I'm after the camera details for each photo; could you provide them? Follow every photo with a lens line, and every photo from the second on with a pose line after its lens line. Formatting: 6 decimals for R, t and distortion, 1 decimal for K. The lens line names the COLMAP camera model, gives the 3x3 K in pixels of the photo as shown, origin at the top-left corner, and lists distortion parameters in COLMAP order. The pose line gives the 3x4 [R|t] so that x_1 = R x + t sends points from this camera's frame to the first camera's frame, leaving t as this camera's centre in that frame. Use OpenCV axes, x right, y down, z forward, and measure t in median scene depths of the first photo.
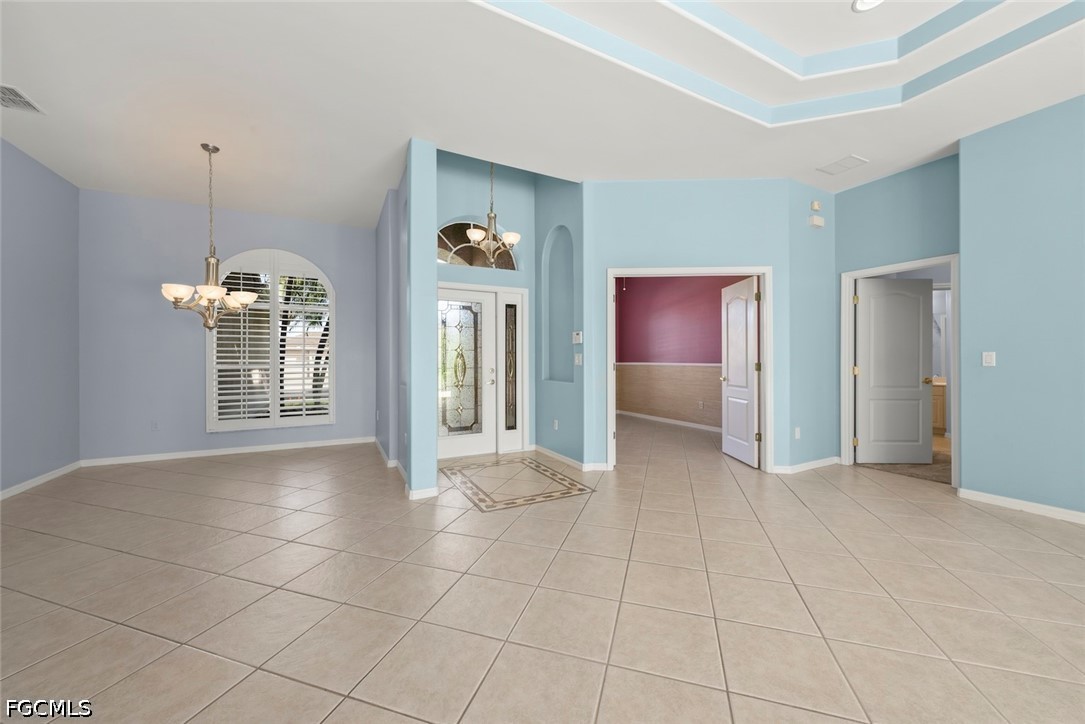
lens RADIAL K [[402.2, 0, 547.3], [0, 402.2, 361.8], [0, 0, 1]] dist [-0.001359, 0.000078]
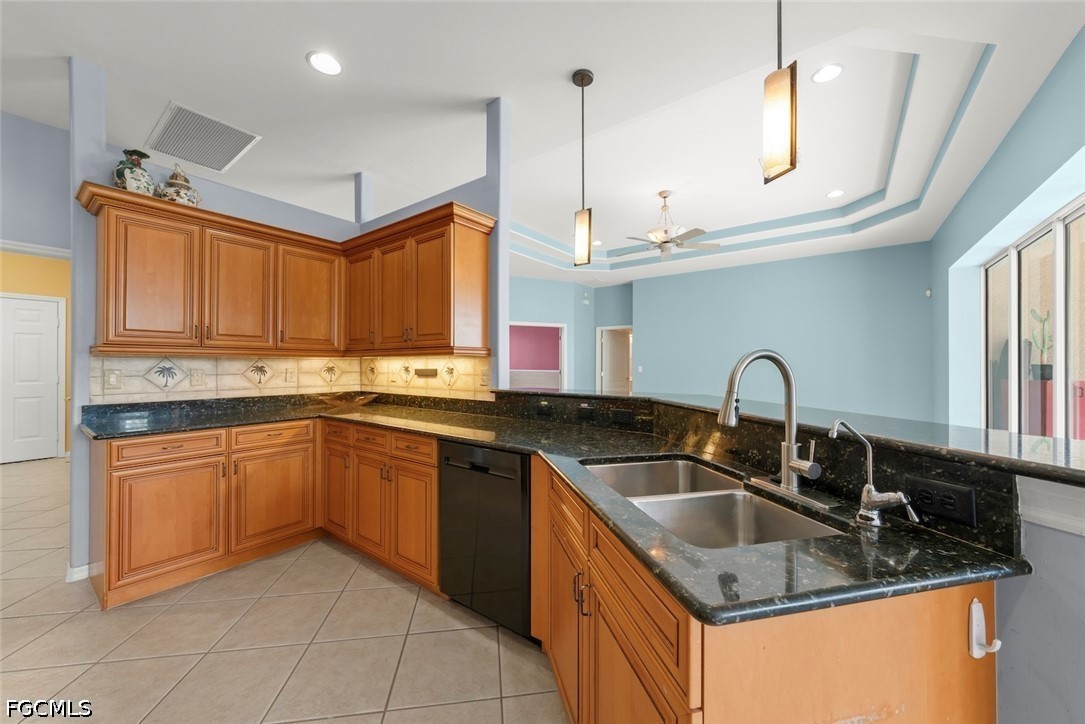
lens RADIAL K [[410.3, 0, 550.0], [0, 410.3, 359.2], [0, 0, 1]] dist [-0.003163, 0.001029]
pose [[0.892683, 0.009267, 0.450590, -0.444286], [-0.000237, 0.999798, -0.020092, -0.013349], [-0.450685, 0.017829, 0.892505, -0.798180]]
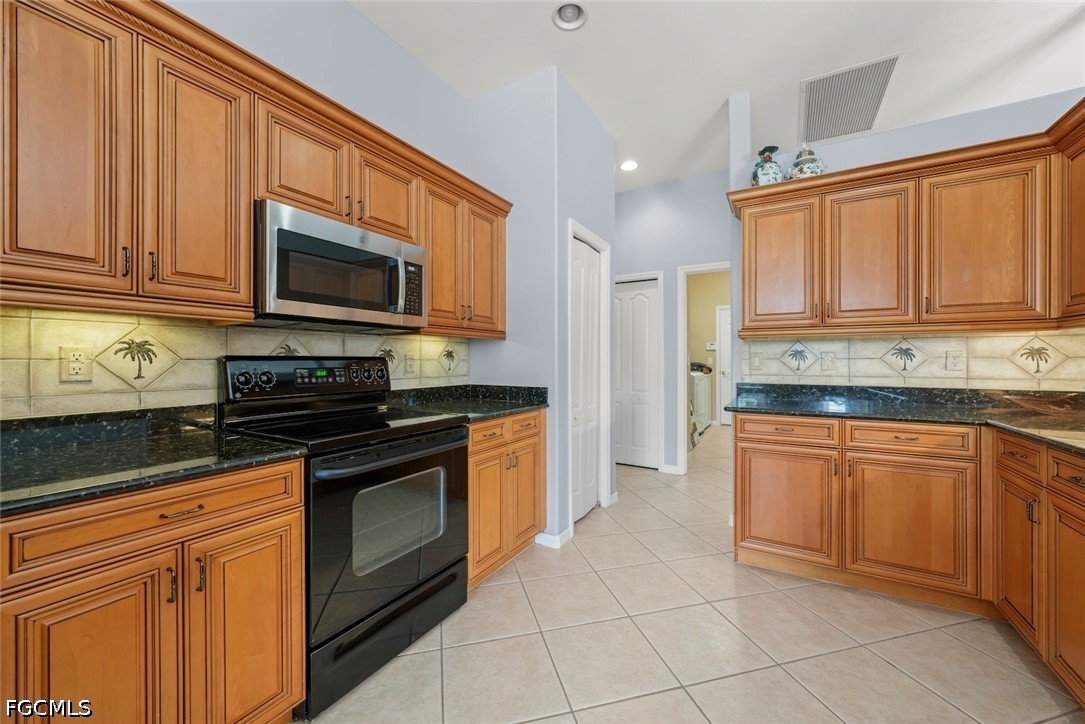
lens RADIAL K [[410.3, 0, 535.4], [0, 410.3, 359.7], [0, 0, 1]] dist [-0.003163, 0.001029]
pose [[0.532431, 0.001754, -0.846472, -0.369965], [-0.007257, 0.999971, -0.002493, 0.005115], [0.846443, 0.007470, 0.532428, -0.645909]]
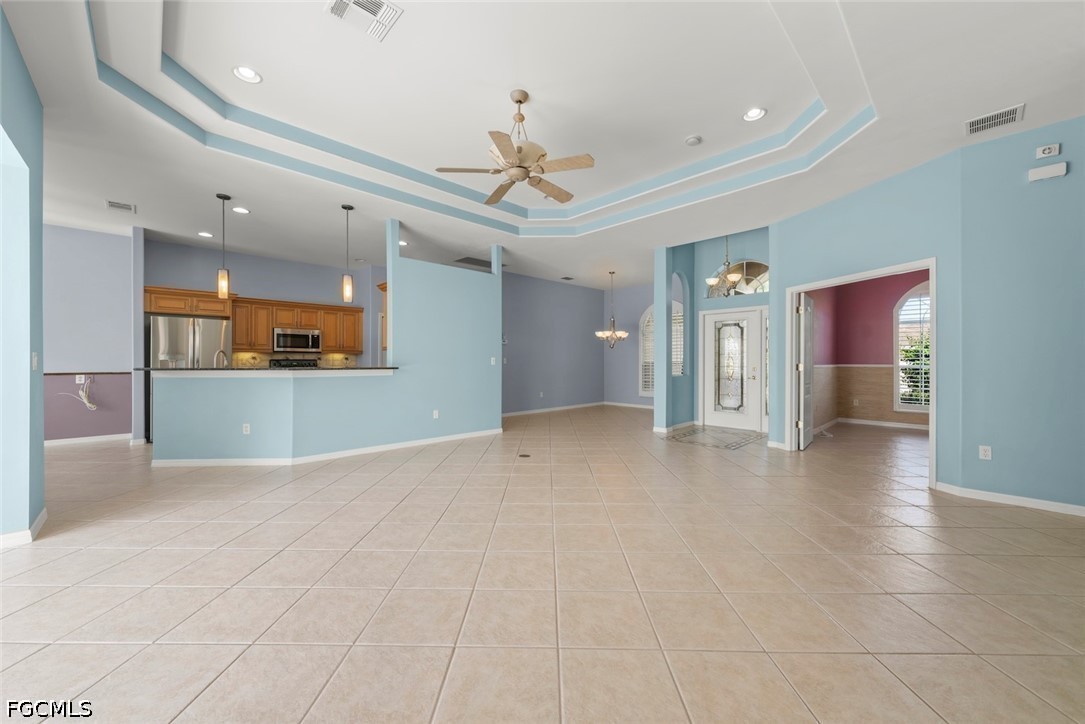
lens RADIAL K [[410.3, 0, 535.7], [0, 410.3, 360.8], [0, 0, 1]] dist [-0.003163, 0.001029]
pose [[0.283049, 0.001898, -0.959104, 1.137756], [-0.007824, 0.999969, -0.000330, 0.000394], [0.959074, 0.007597, 0.283055, -0.102381]]
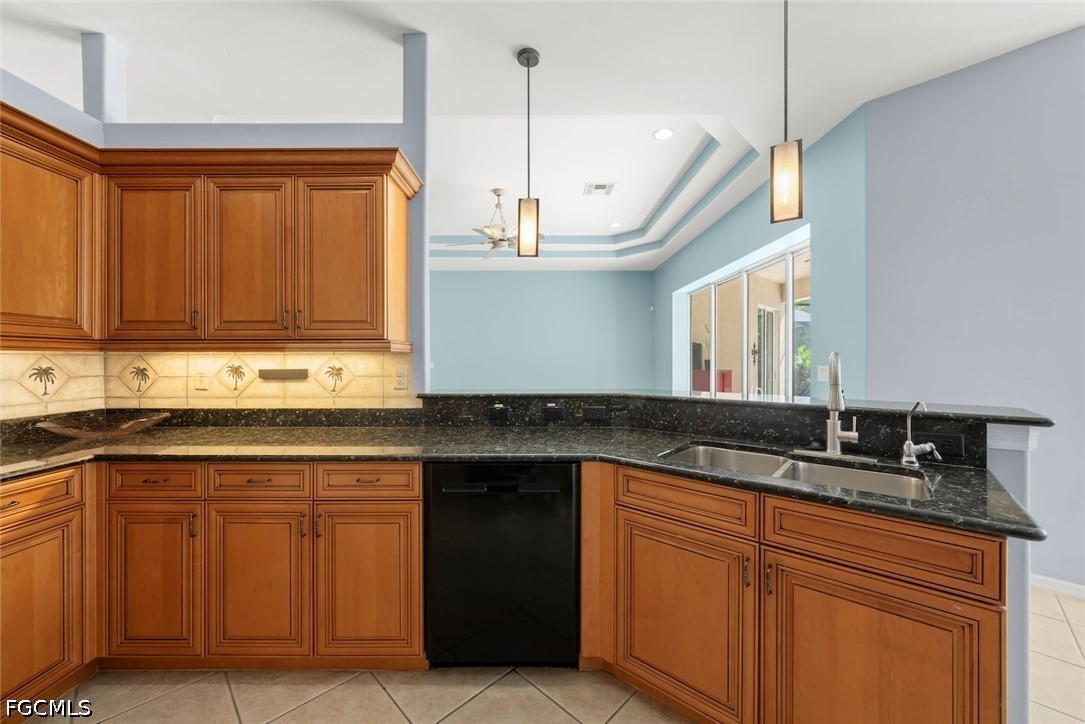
lens RADIAL K [[410.3, 0, 552.2], [0, 410.3, 357.2], [0, 0, 1]] dist [-0.003163, 0.001029]
pose [[0.437843, 0.005895, 0.899032, -0.626909], [0.005961, 0.999937, -0.009459, -0.019029], [-0.899032, 0.009501, 0.437781, -0.564170]]
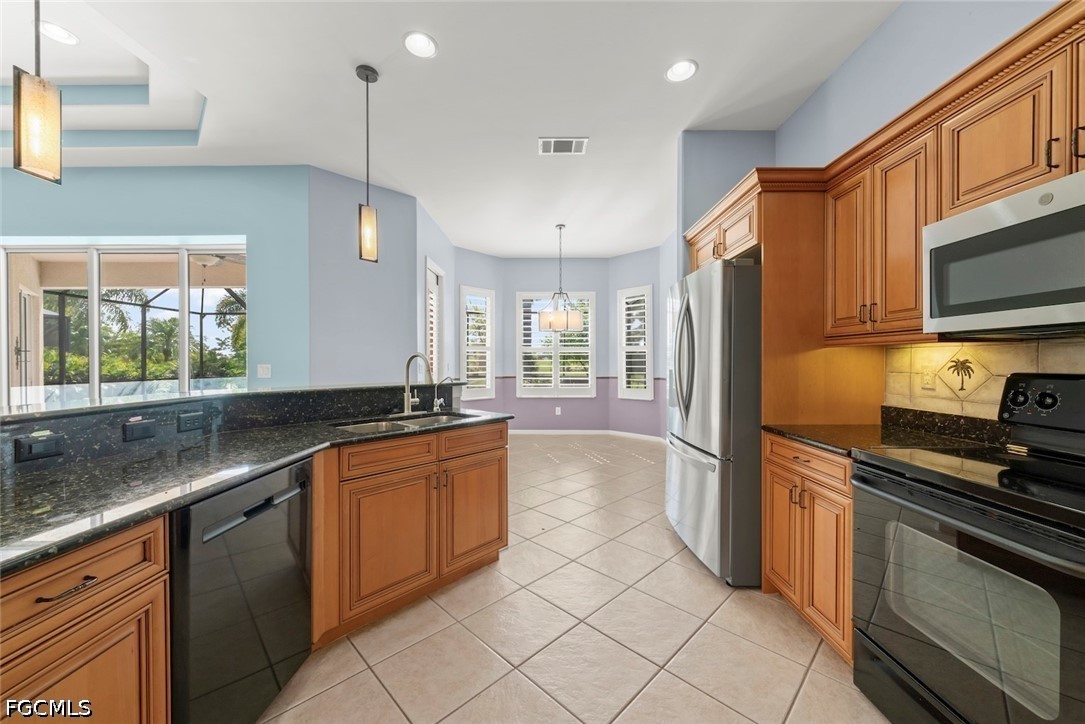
lens RADIAL K [[410.3, 0, 536.3], [0, 410.3, 365.7], [0, 0, 1]] dist [-0.003163, 0.001029]
pose [[-0.886084, 0.000725, 0.463523, -0.639143], [0.008817, 0.999844, 0.015291, -0.012842], [-0.463440, 0.017636, -0.885953, -0.177101]]
